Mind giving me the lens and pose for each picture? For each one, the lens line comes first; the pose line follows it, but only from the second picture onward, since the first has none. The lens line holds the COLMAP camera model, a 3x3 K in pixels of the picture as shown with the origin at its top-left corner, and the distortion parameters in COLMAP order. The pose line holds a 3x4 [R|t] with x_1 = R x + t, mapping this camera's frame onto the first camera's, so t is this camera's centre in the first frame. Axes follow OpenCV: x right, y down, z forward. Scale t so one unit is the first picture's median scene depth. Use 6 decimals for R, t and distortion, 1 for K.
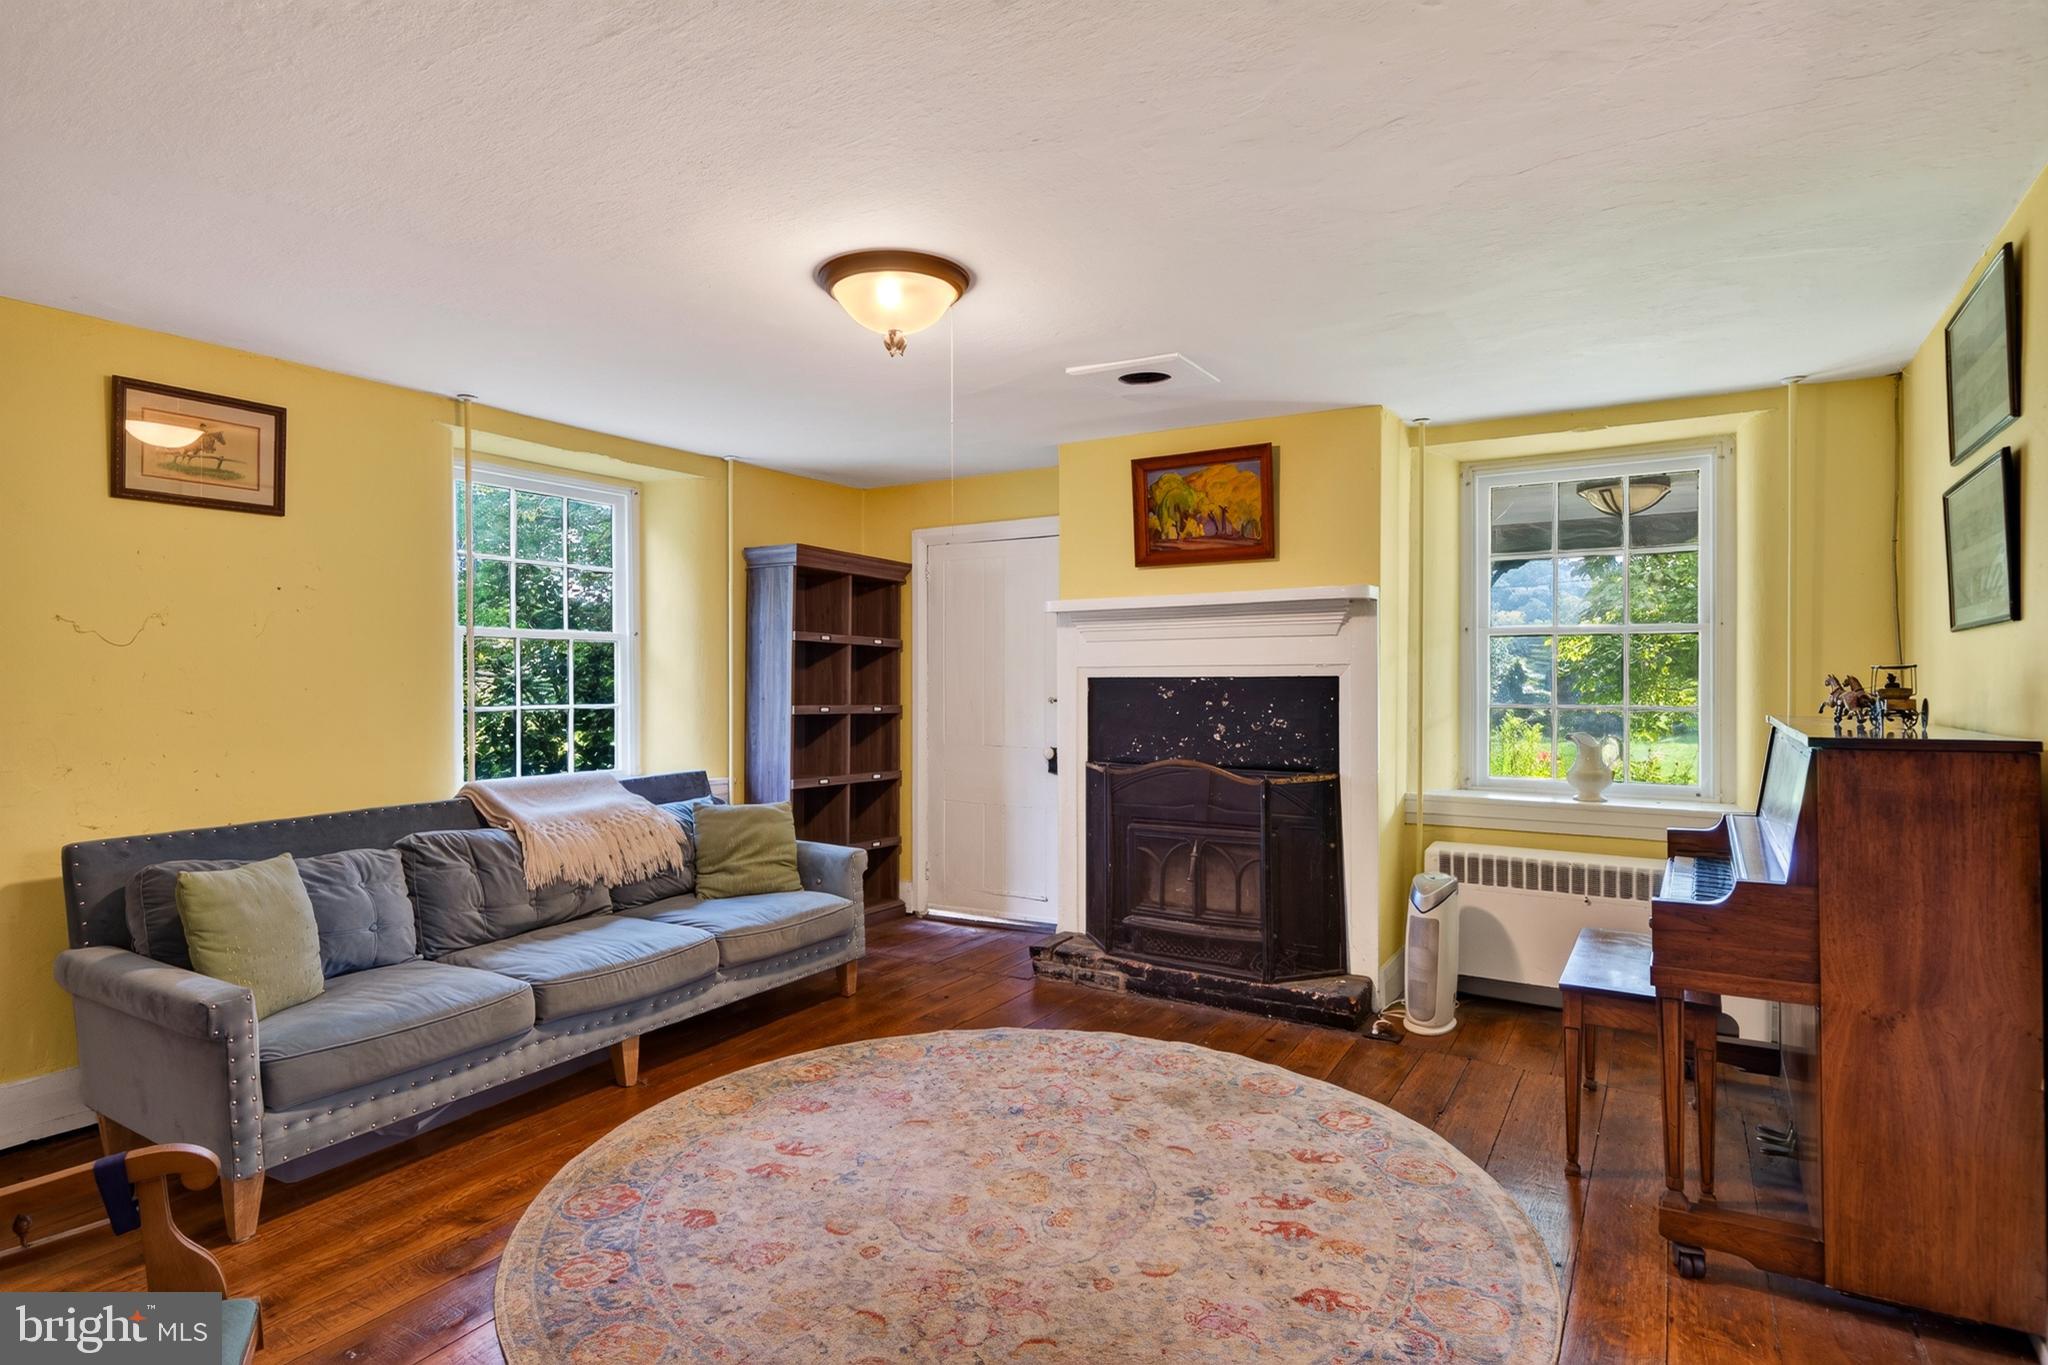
lens RADIAL K [[1057.5, 0, 1024.0], [0, 1057.5, 682.5], [0, 0, 1]] dist [-0.000721, 0.000744]
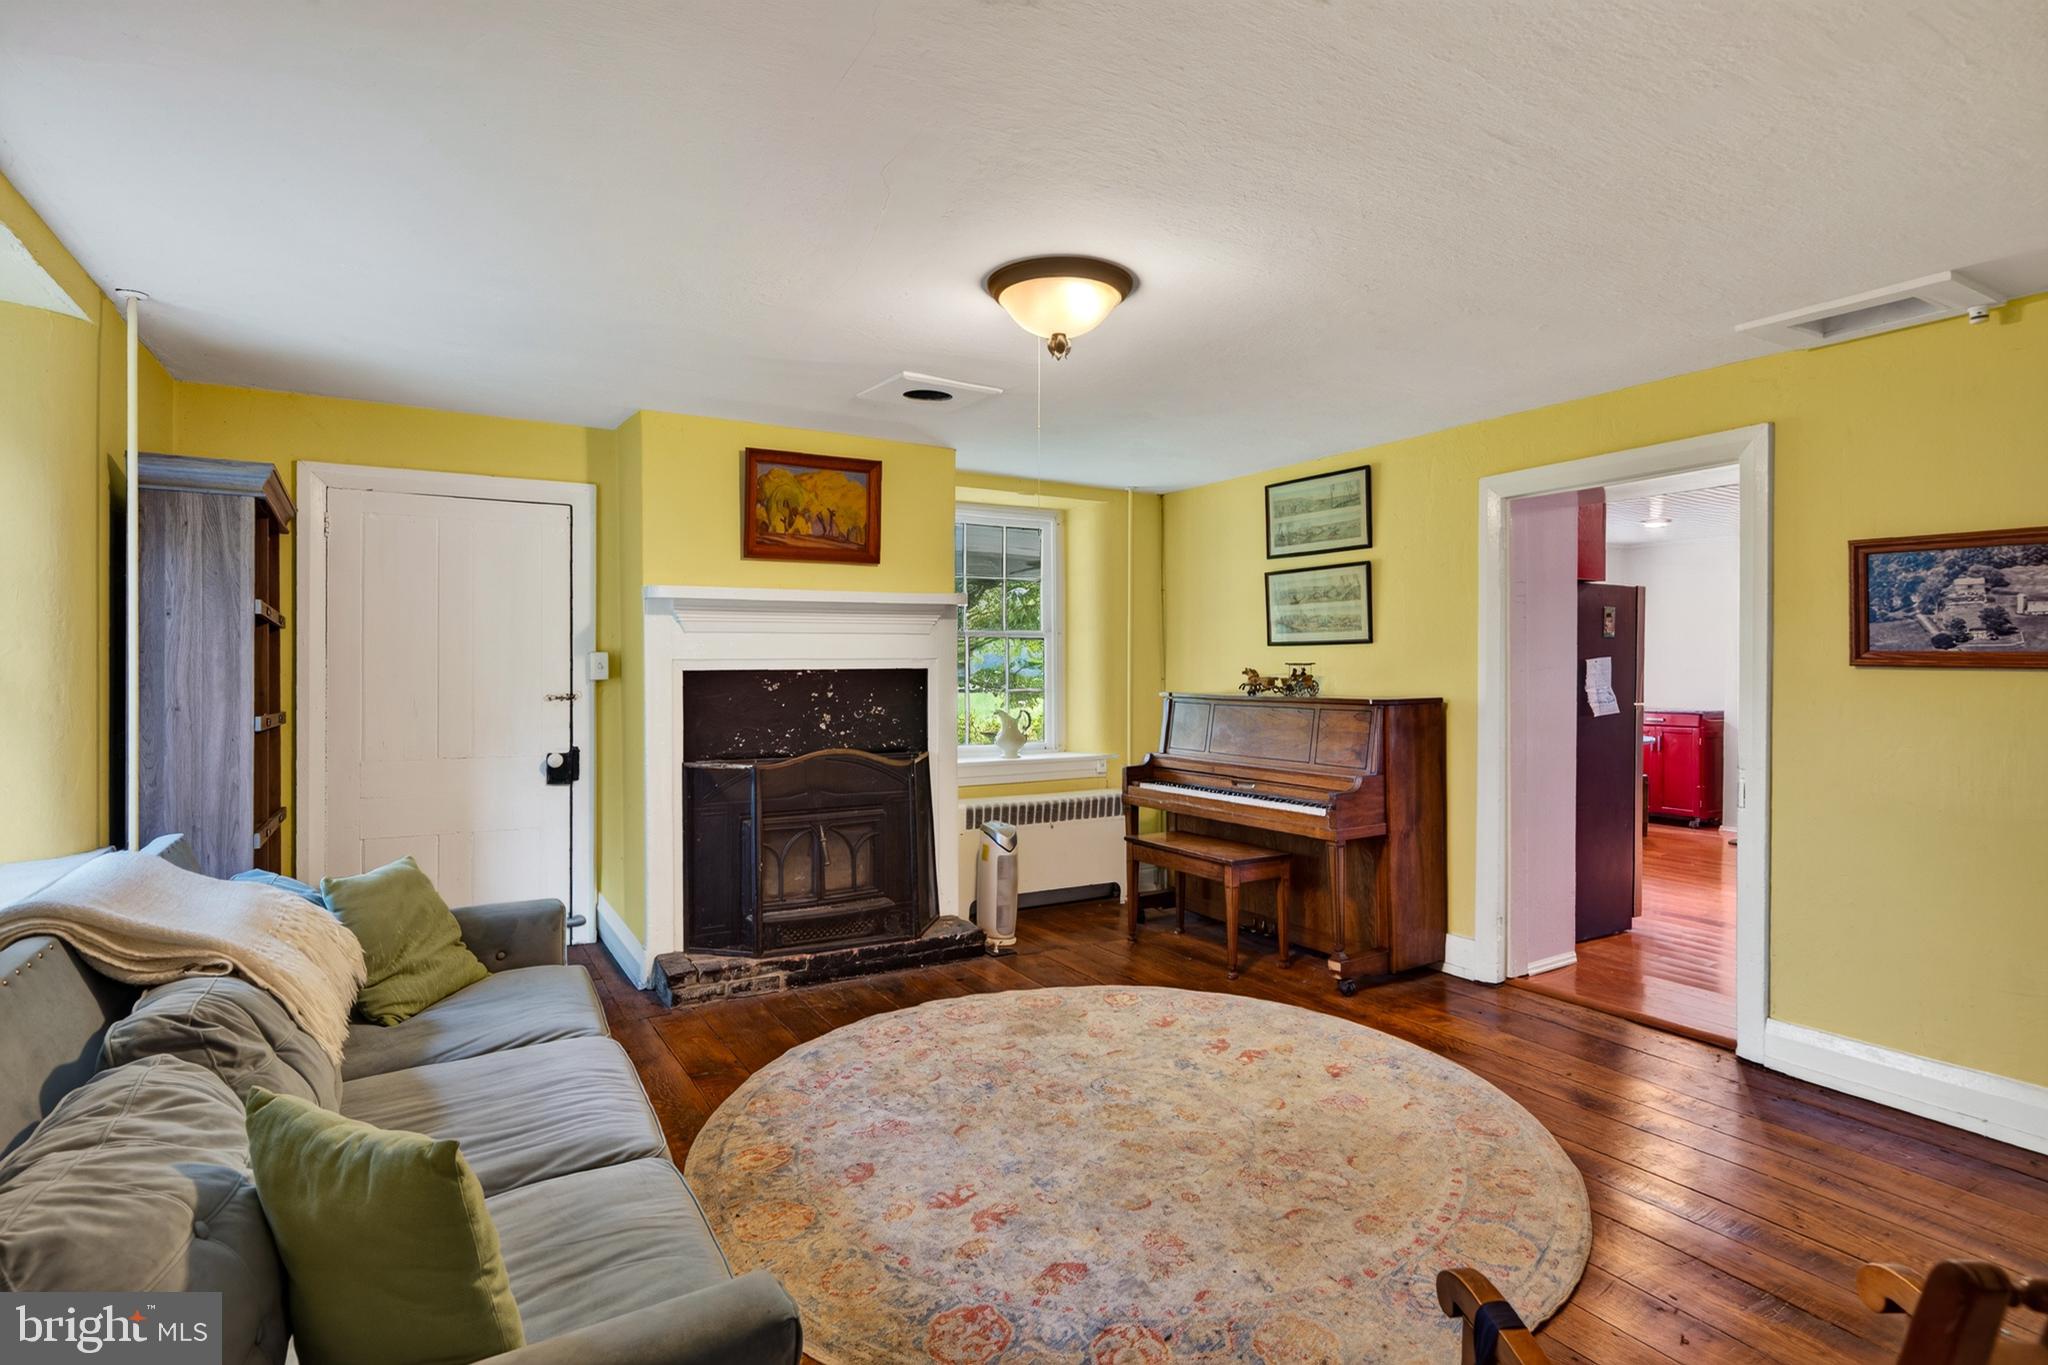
lens RADIAL K [[1010.1, 0, 1018.4], [0, 1010.1, 661.4], [0, 0, 1]] dist [-0.002132, 0.000205]
pose [[0.463468, 0.003507, 0.886107, -0.663742], [0.004427, 0.999971, -0.006274, -0.006655], [-0.886103, 0.006830, 0.463439, 0.382632]]
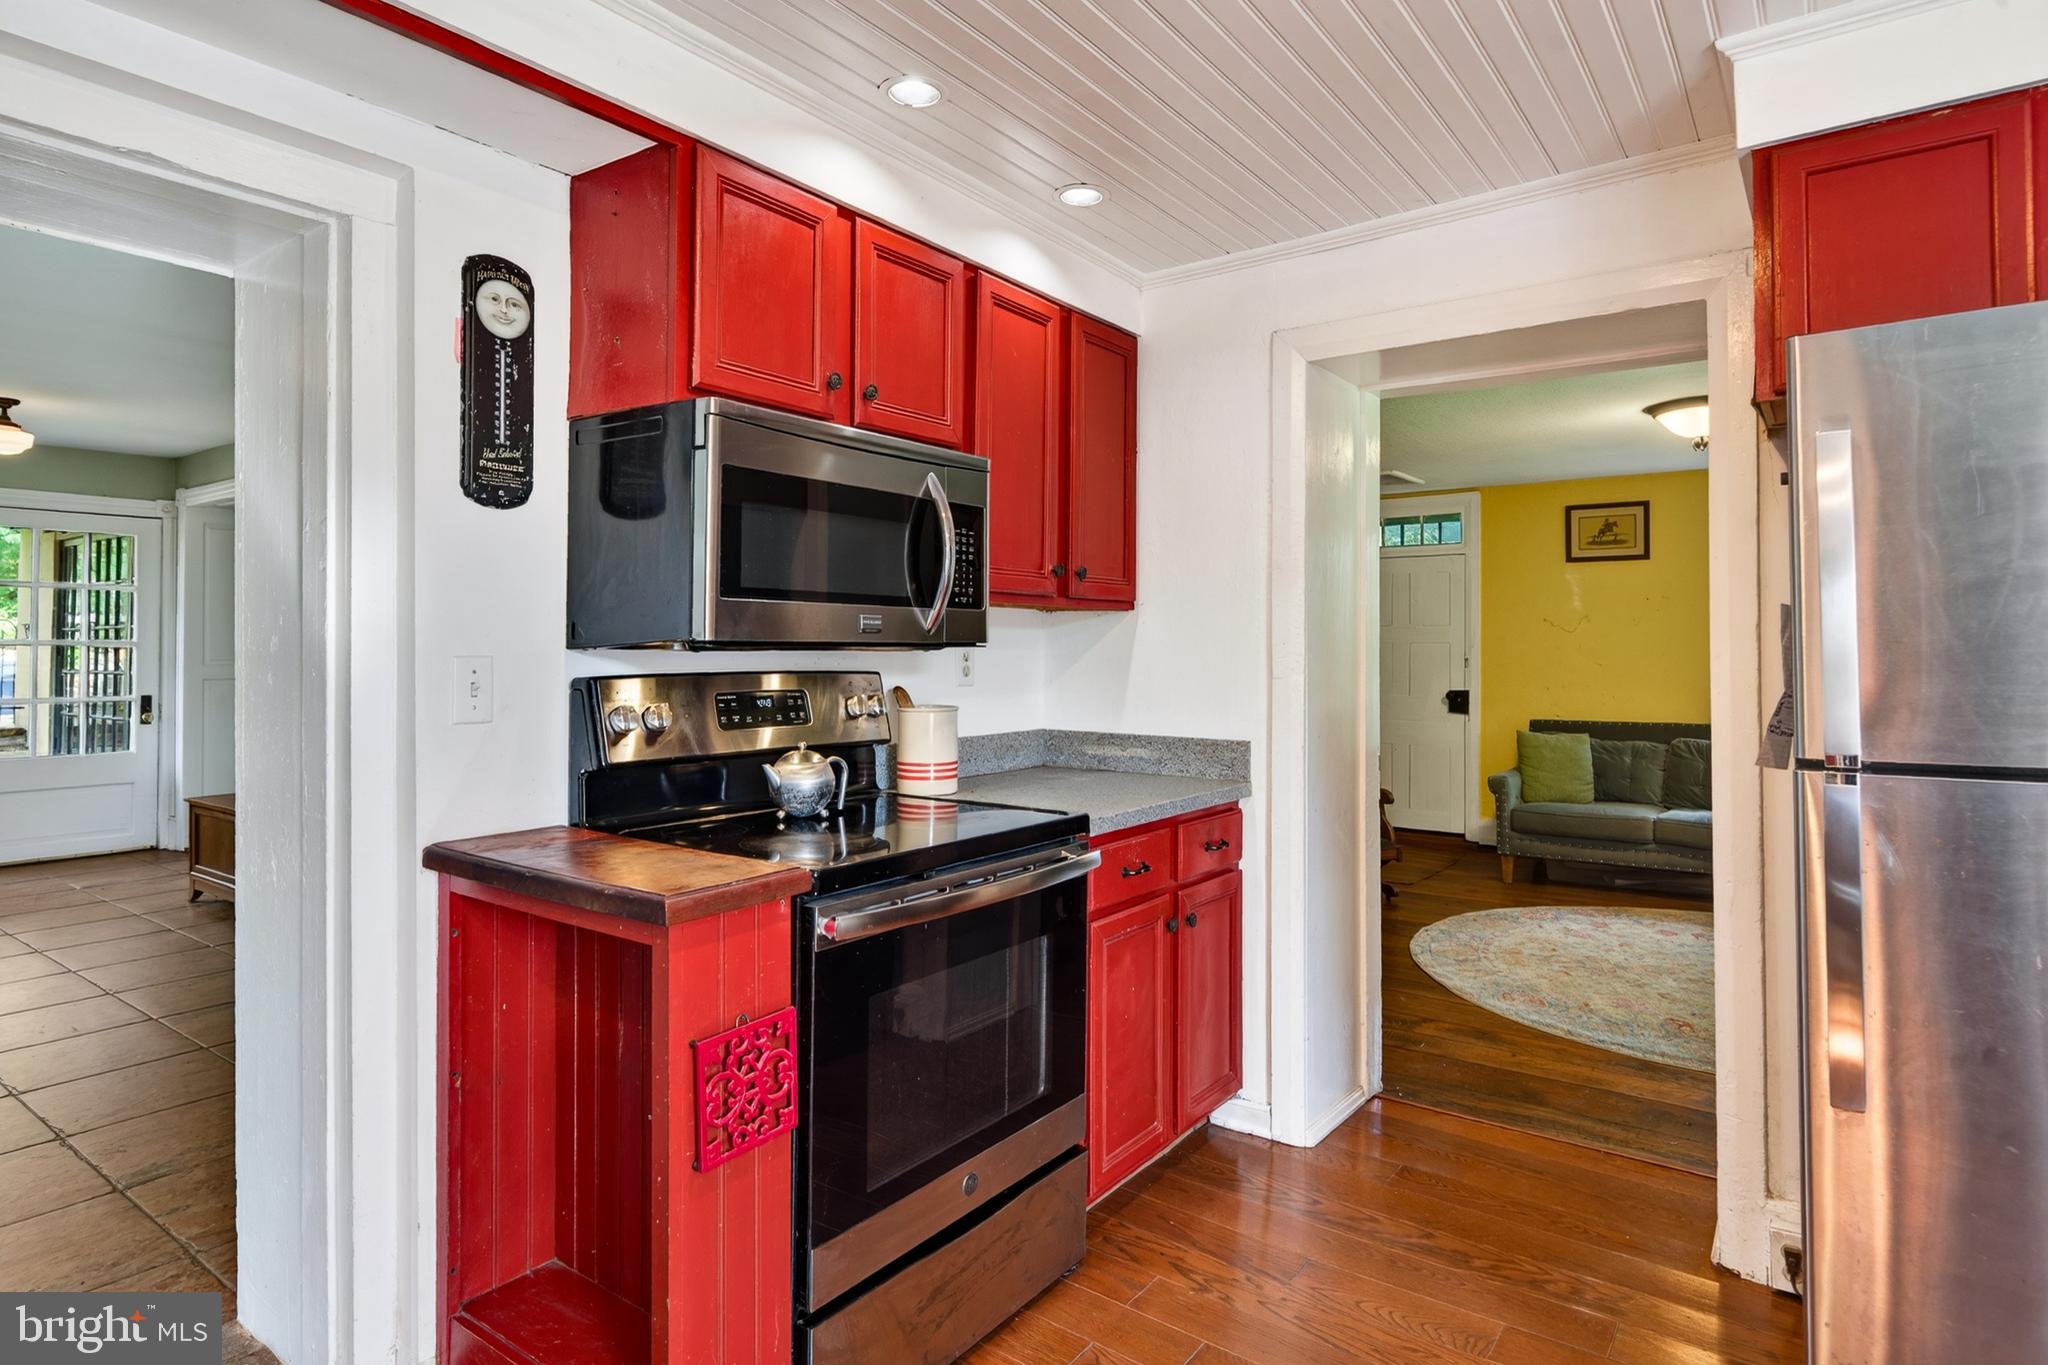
lens RADIAL K [[1110.0, 0, 1001.1], [0, 1110.0, 652.9], [0, 0, 1]] dist [-0.001673, 0.000413]
pose [[-0.105828, 0.000586, -0.994384, 1.104852], [-0.005796, 0.999982, 0.001207, 0.007347], [0.994368, 0.005892, -0.105823, 0.073966]]
